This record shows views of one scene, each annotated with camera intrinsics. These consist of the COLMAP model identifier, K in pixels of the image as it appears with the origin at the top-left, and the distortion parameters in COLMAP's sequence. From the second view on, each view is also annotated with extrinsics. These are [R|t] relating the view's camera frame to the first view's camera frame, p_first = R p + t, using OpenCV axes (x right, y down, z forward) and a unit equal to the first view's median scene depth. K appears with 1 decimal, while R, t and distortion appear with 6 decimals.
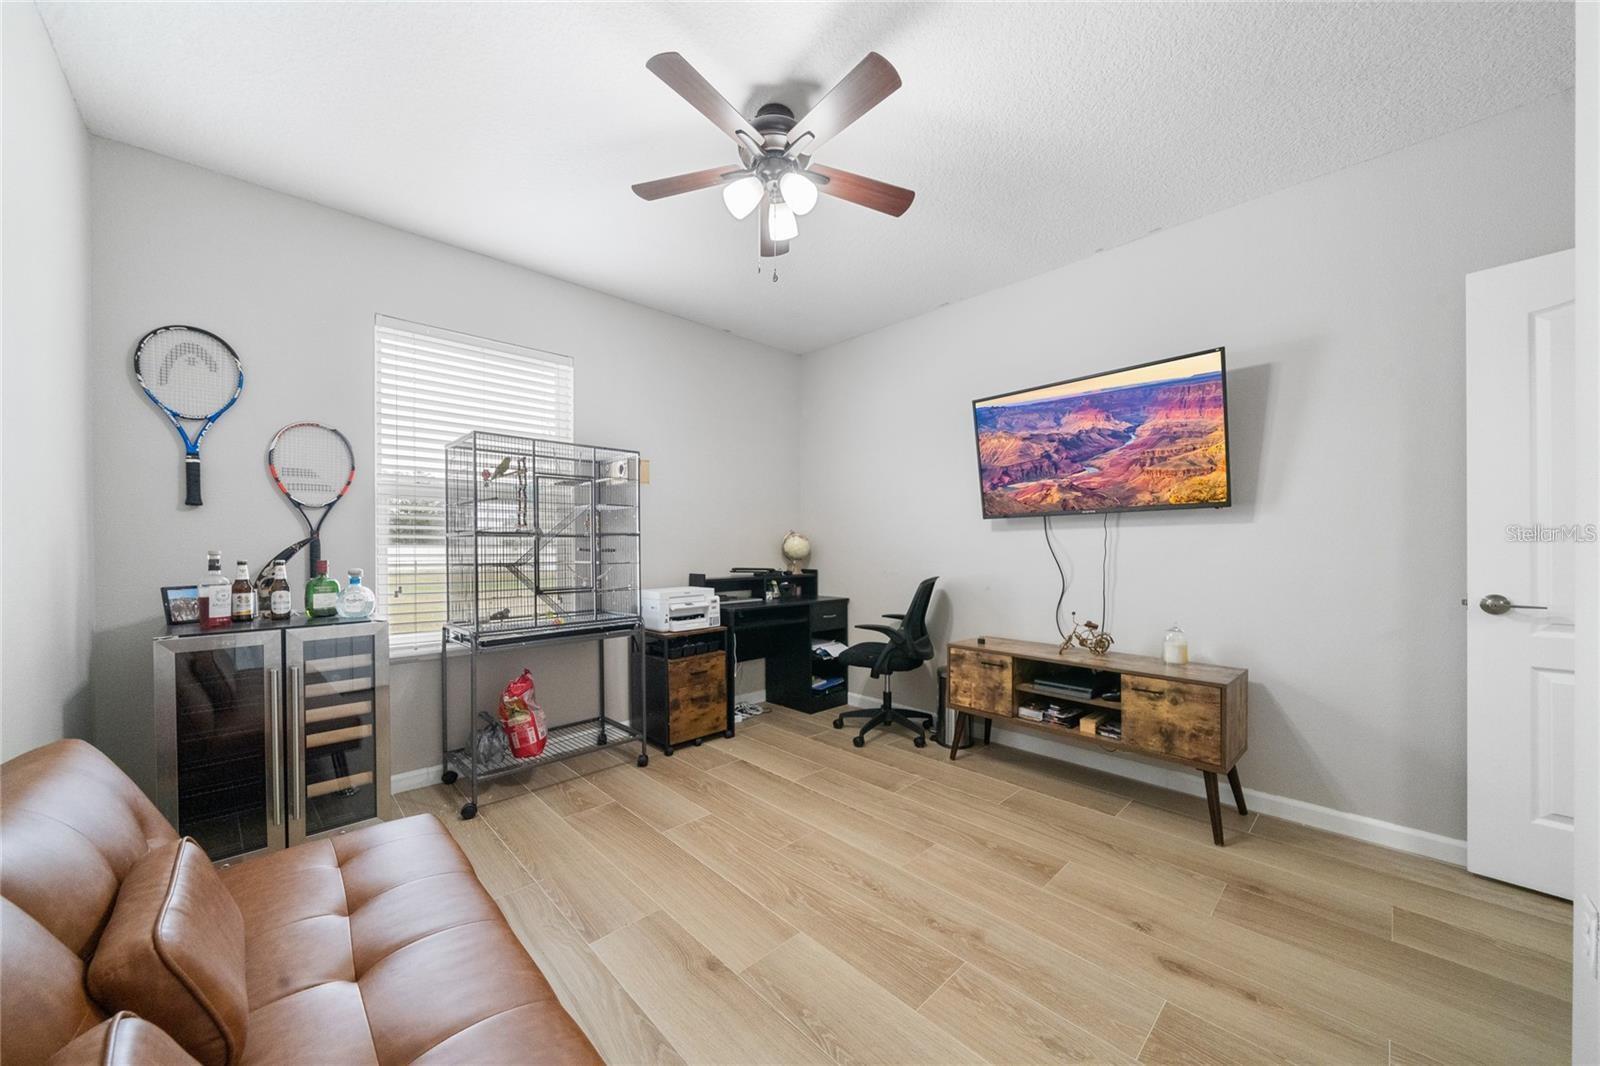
lens RADIAL K [[565.3, 0, 808.1], [0, 565.3, 544.1], [0, 0, 1]] dist [0.000117, 0.000019]
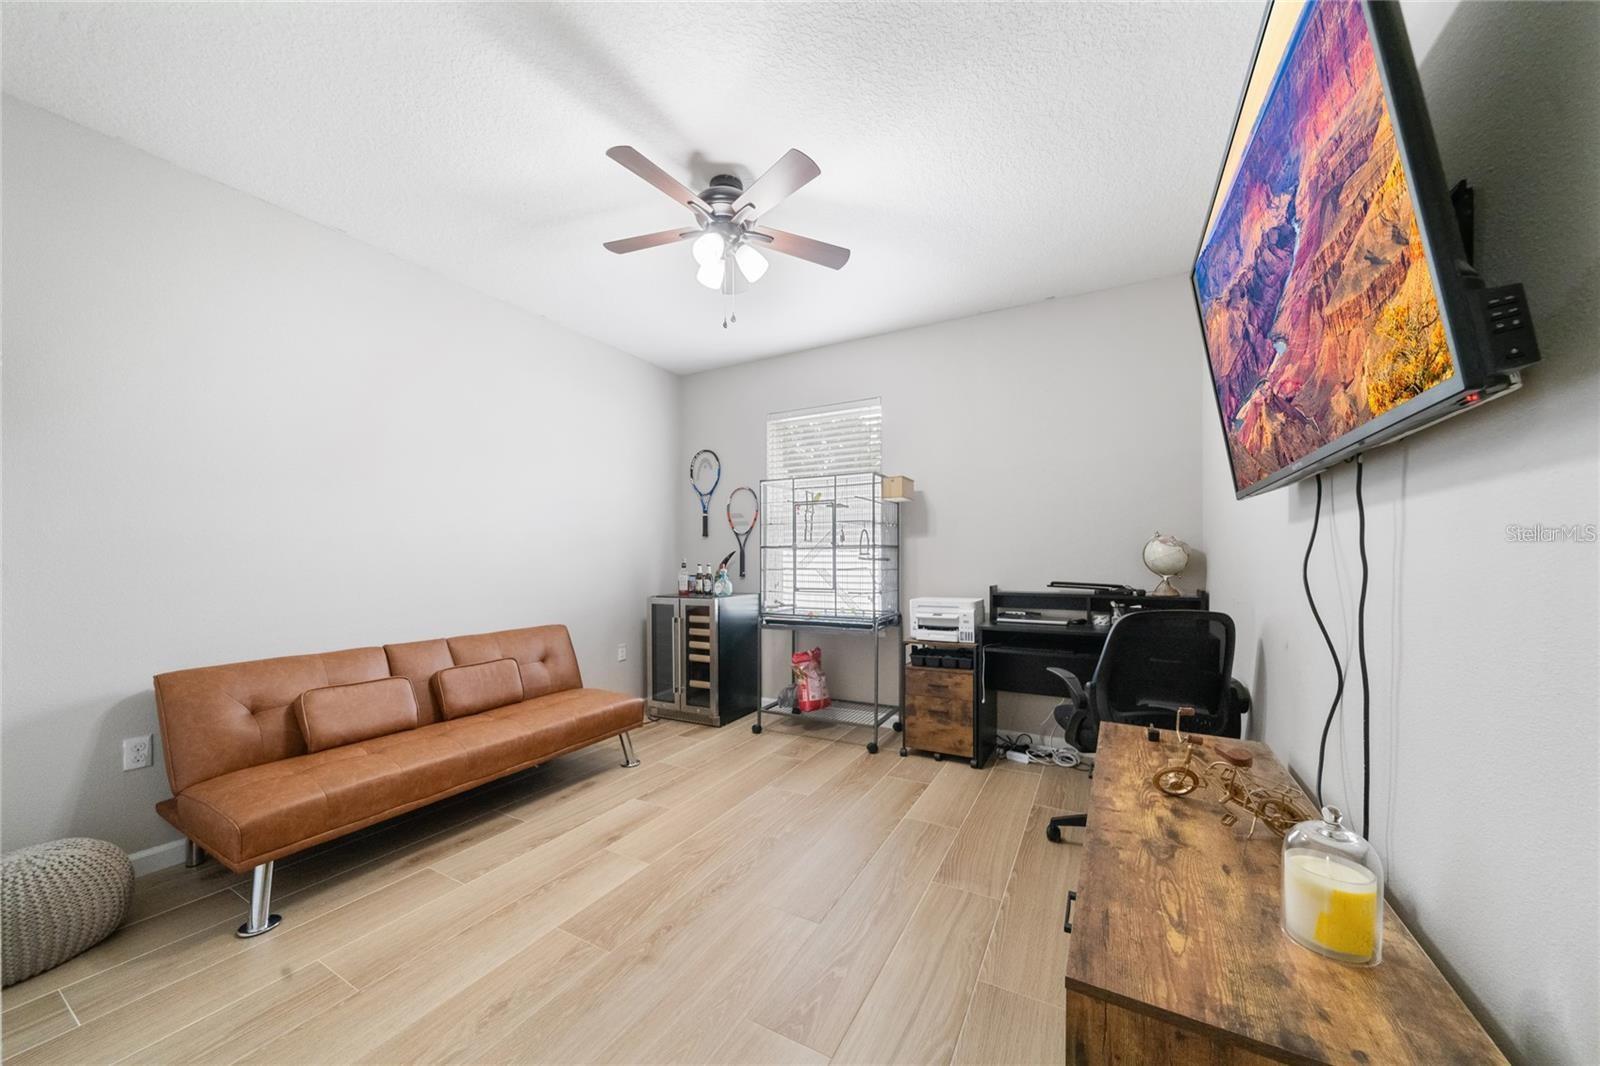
lens RADIAL K [[557.0, 0, 802.7], [0, 557.0, 564.9], [0, 0, 1]] dist [0.000063, -0.000029]
pose [[0.300731, 0.012690, -0.953625, 0.772336], [0.005933, 0.999867, 0.015176, 0.004884], [0.953691, -0.010222, 0.300616, 0.590271]]
